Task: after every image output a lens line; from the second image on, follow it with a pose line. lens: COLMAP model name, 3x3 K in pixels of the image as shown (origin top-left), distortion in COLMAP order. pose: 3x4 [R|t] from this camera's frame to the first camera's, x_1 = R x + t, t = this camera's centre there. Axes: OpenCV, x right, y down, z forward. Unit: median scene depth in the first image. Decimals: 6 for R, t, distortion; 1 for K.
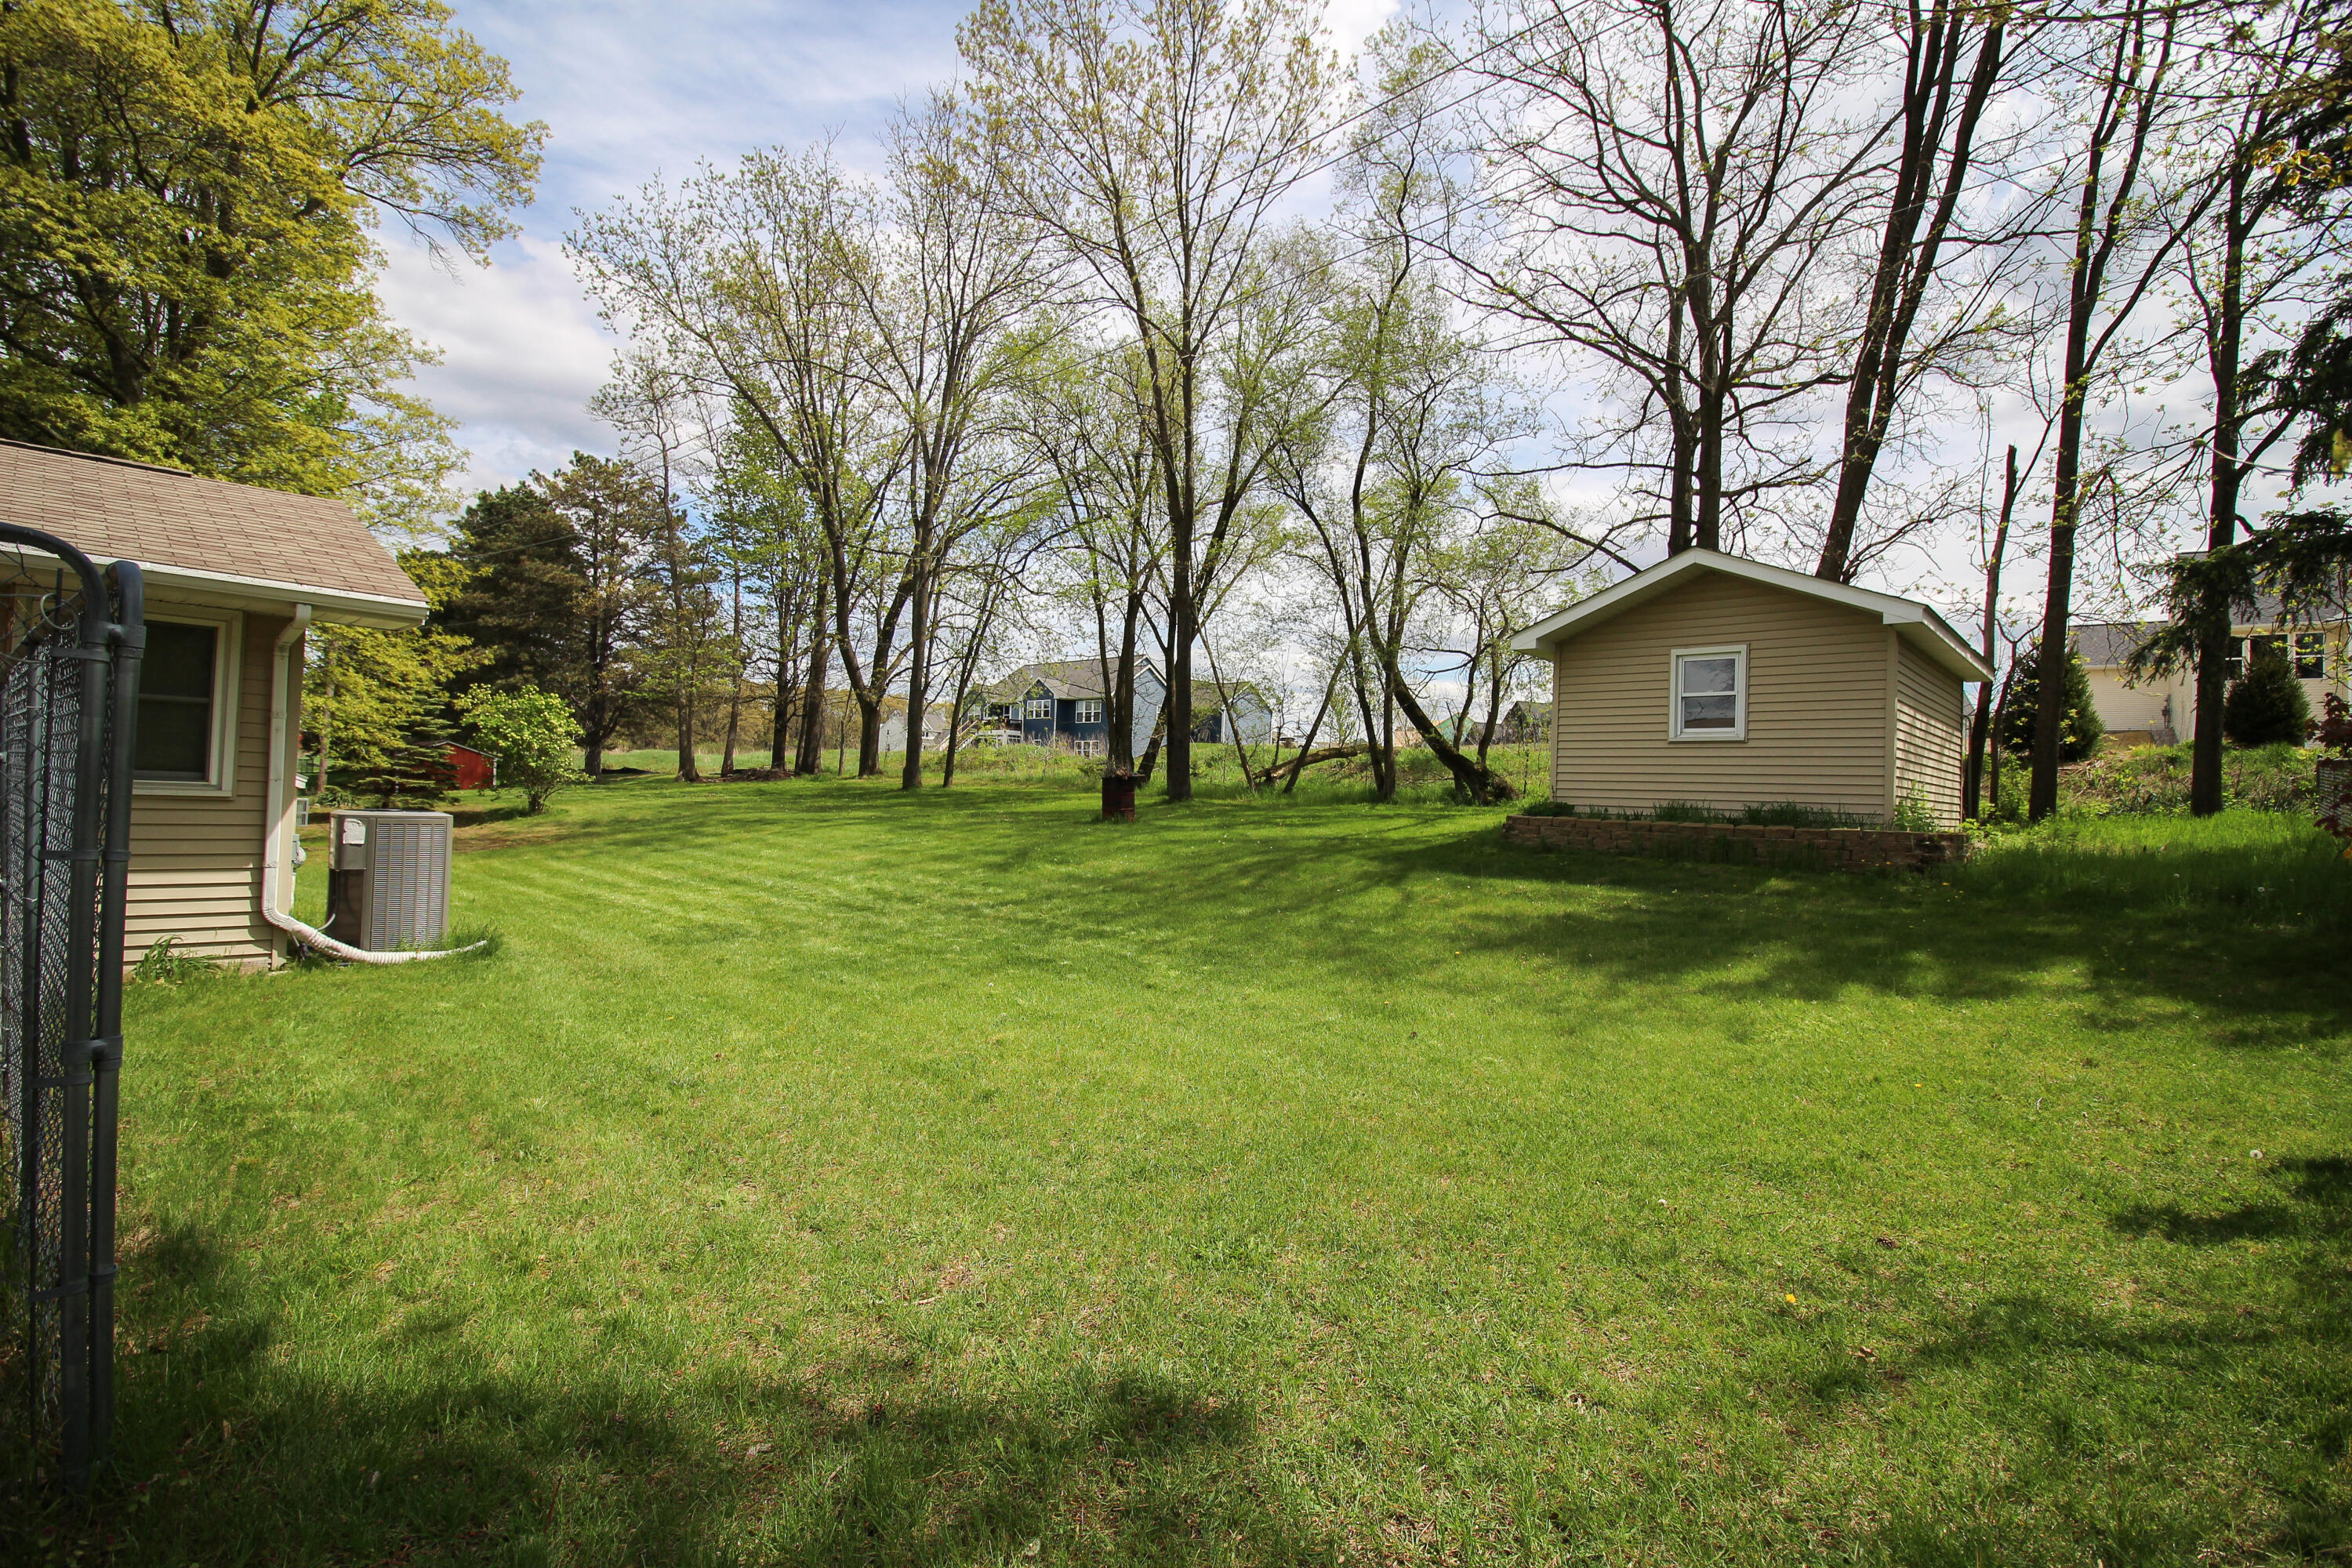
lens RADIAL K [[1093.7, 0, 1166.2], [0, 1093.7, 782.0], [0, 0, 1]] dist [-0.004055, -0.004815]
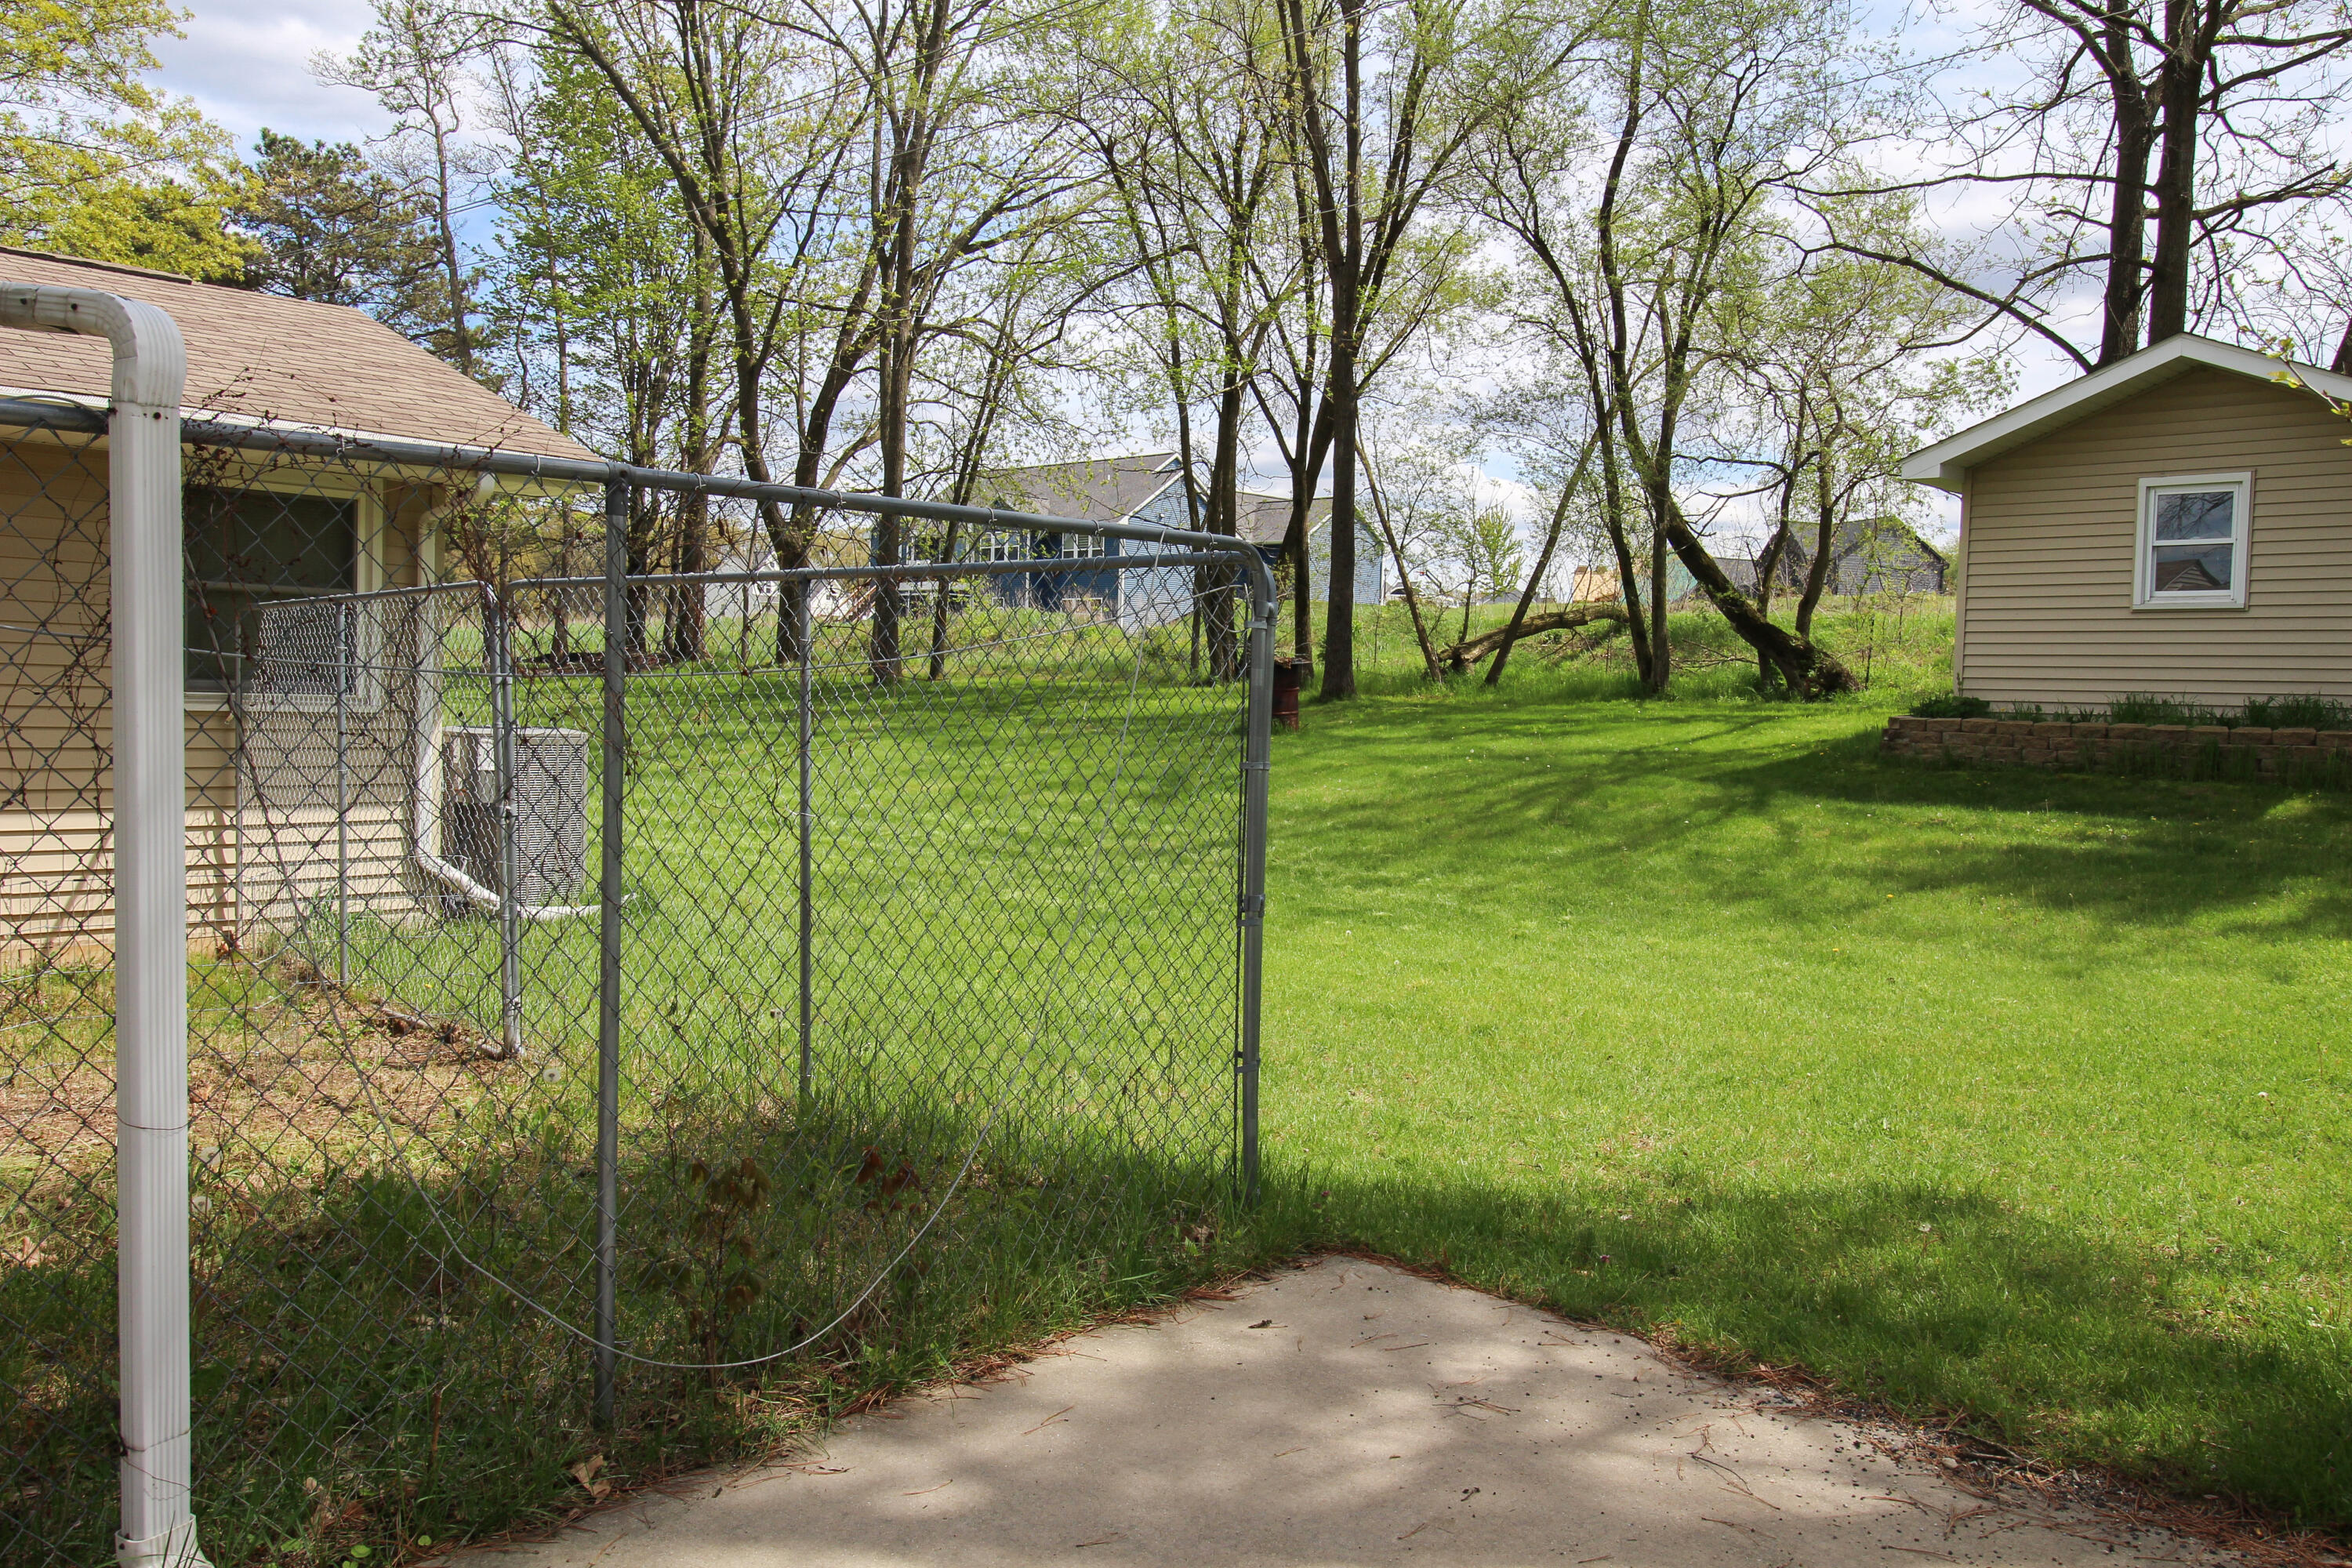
lens RADIAL K [[1832.7, 0, 1172.9], [0, 1832.7, 793.9], [0, 0, 1]] dist [0.012291, -0.009223]
pose [[0.999928, -0.010352, -0.006008, -0.088341], [0.010752, 0.997420, 0.070982, -0.005227], [0.005258, -0.071042, 0.997459, -0.113029]]
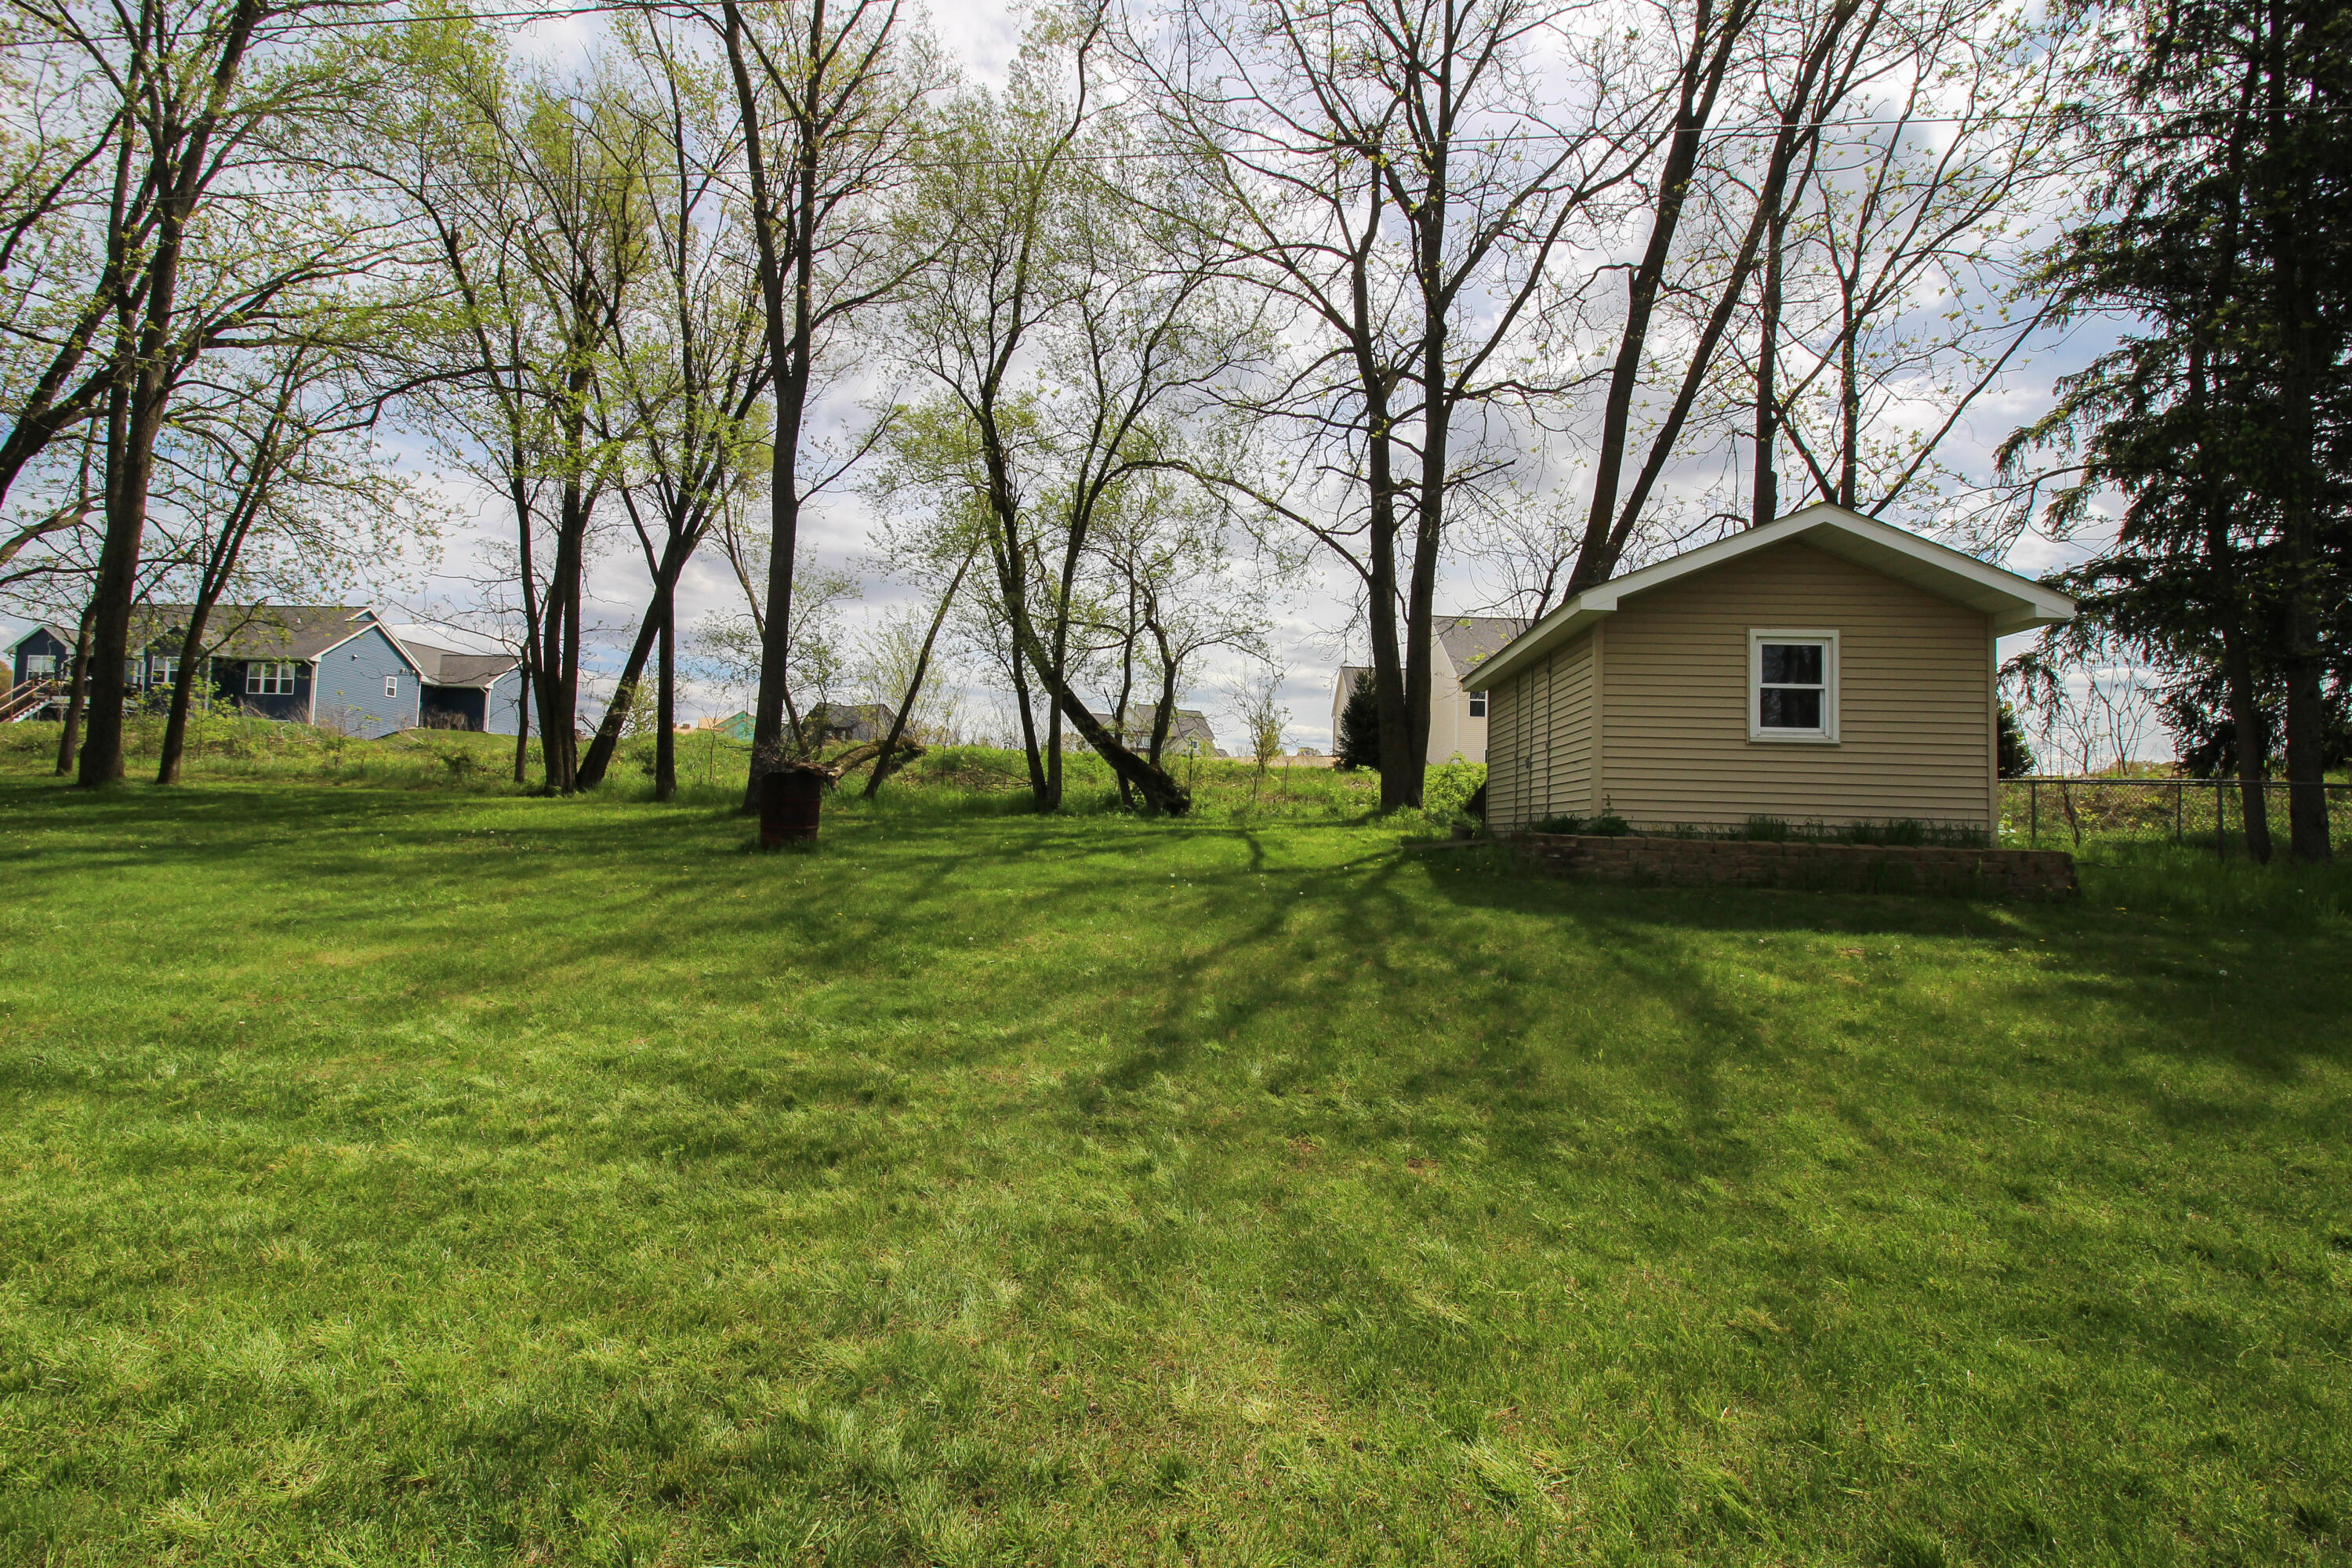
lens RADIAL K [[1093.7, 0, 1194.2], [0, 1093.7, 800.0], [0, 0, 1]] dist [-0.004055, -0.004815]
pose [[0.788148, -0.003747, 0.615475, -0.206725], [-0.008857, 0.999809, 0.017429, -0.002535], [-0.615422, -0.019188, 0.787964, 0.348691]]
